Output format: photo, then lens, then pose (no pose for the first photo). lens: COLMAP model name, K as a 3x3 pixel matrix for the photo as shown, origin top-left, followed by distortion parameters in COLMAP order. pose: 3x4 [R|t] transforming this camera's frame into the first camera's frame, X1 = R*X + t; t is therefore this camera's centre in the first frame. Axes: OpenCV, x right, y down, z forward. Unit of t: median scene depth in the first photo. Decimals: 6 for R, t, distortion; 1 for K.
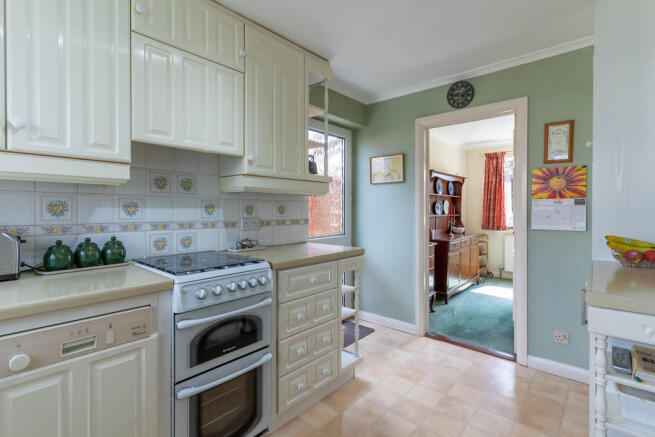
lens RADIAL K [[316.8, 0, 327.4], [0, 316.8, 216.5], [0, 0, 1]] dist [-0.001044, -0.000173]
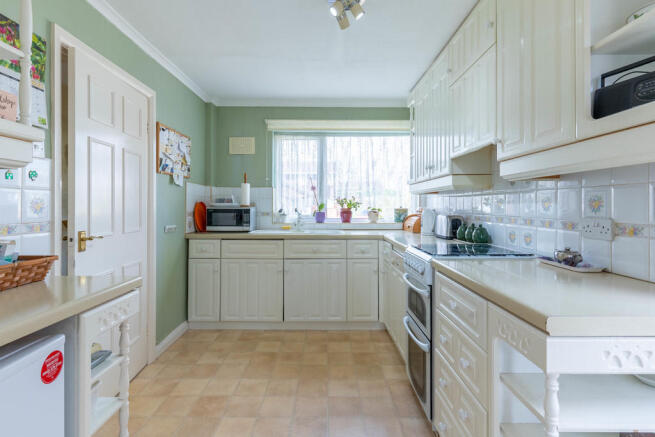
lens RADIAL K [[316.8, 0, 325.3], [0, 316.8, 204.4], [0, 0, 1]] dist [-0.001044, -0.000173]
pose [[-0.757935, -0.006120, -0.652302, 0.196129], [-0.014110, 0.999876, 0.007015, -0.006566], [0.652178, 0.014521, -0.757927, 0.424056]]
